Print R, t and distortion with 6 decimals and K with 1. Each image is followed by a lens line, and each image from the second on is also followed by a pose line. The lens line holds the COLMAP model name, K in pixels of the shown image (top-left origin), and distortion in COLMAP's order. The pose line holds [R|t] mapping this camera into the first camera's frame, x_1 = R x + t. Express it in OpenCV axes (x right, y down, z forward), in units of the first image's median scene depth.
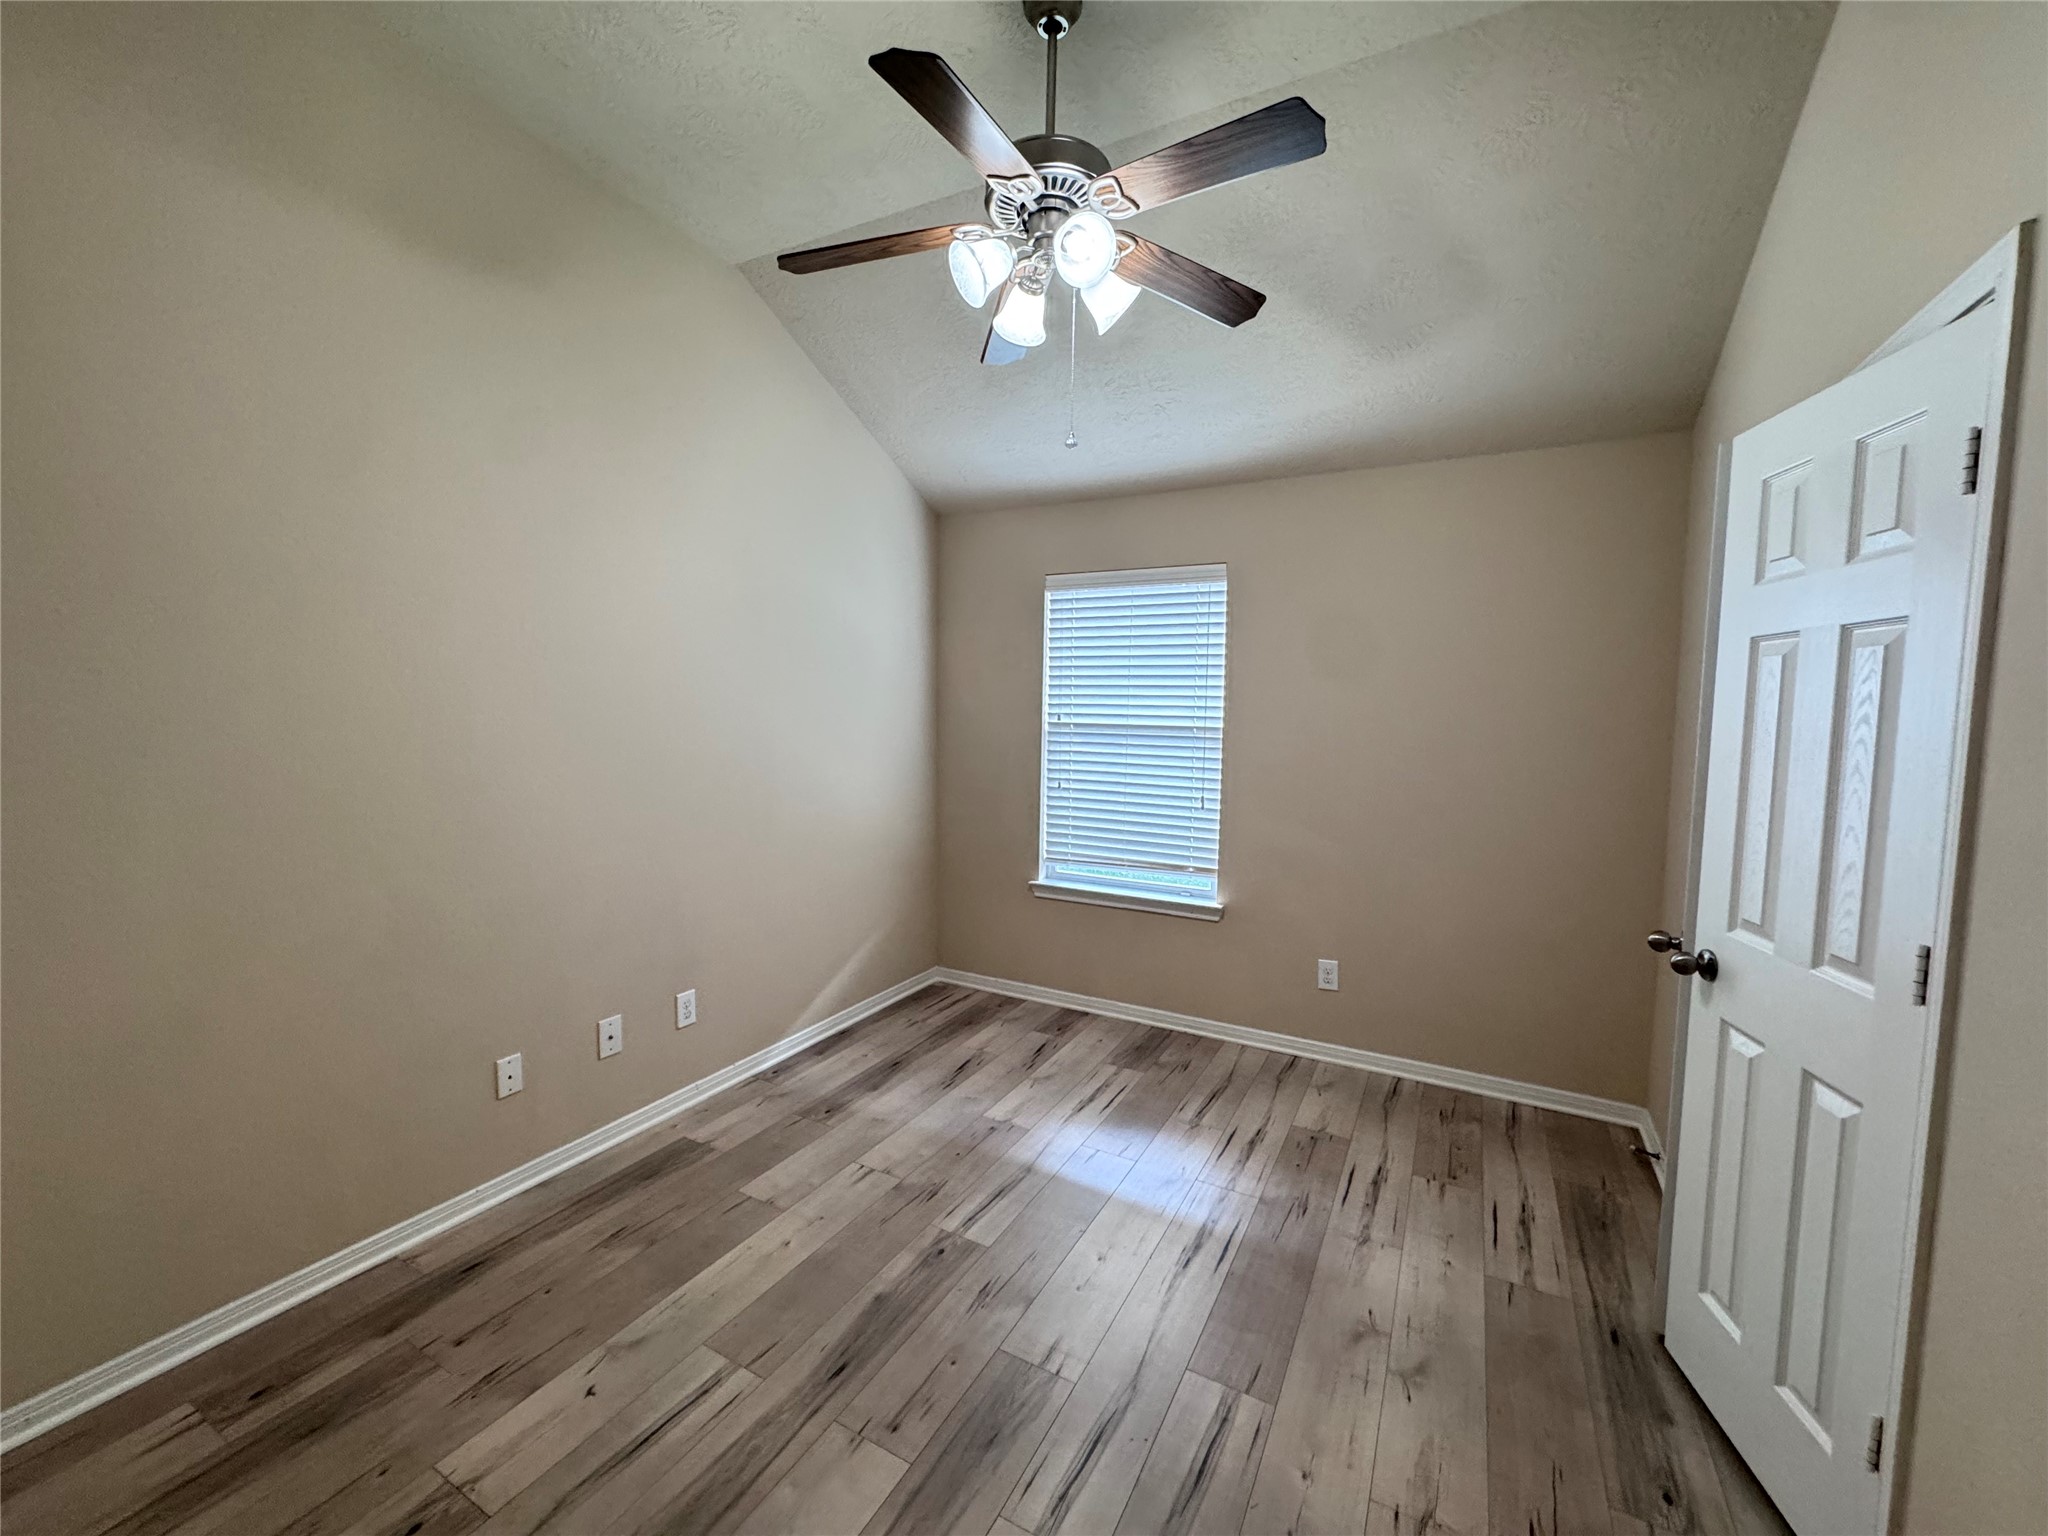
lens RADIAL K [[820.3, 0, 1024.0], [0, 820.3, 768.0], [0, 0, 1]] dist [-0.005681, 0.000705]
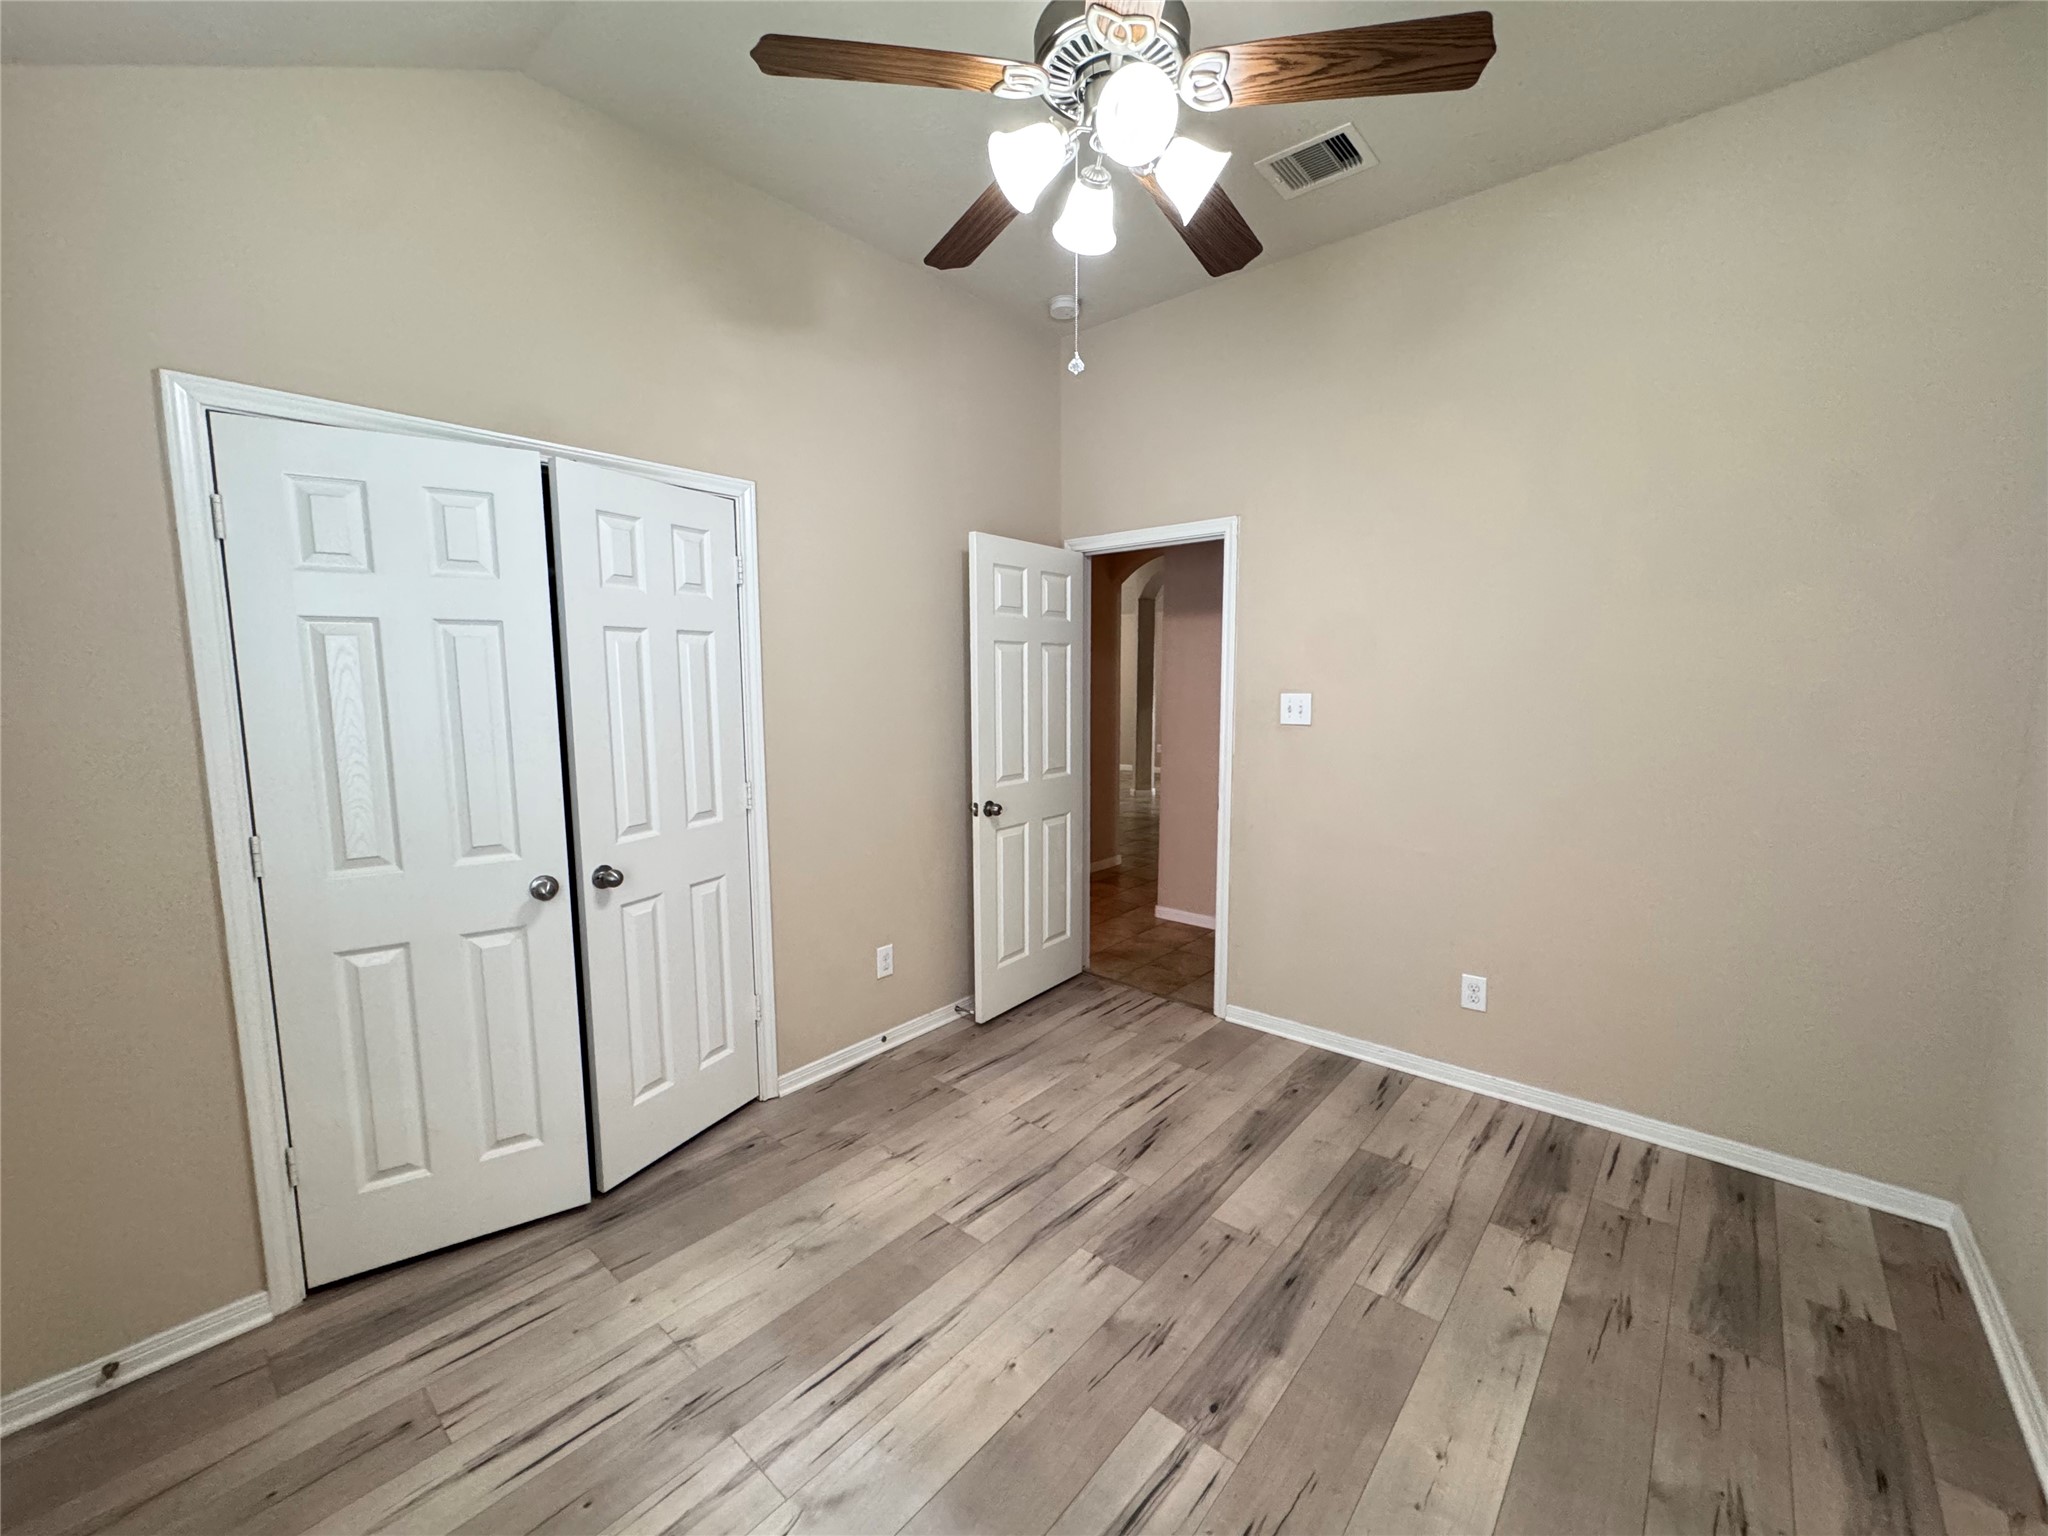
lens RADIAL K [[820.3, 0, 1024.0], [0, 820.3, 768.0], [0, 0, 1]] dist [-0.005681, 0.000705]
pose [[-0.976694, -0.033354, 0.212028, -0.081491], [0.007459, 0.981980, 0.188835, -0.156747], [-0.214506, 0.186016, -0.958846, 1.925682]]
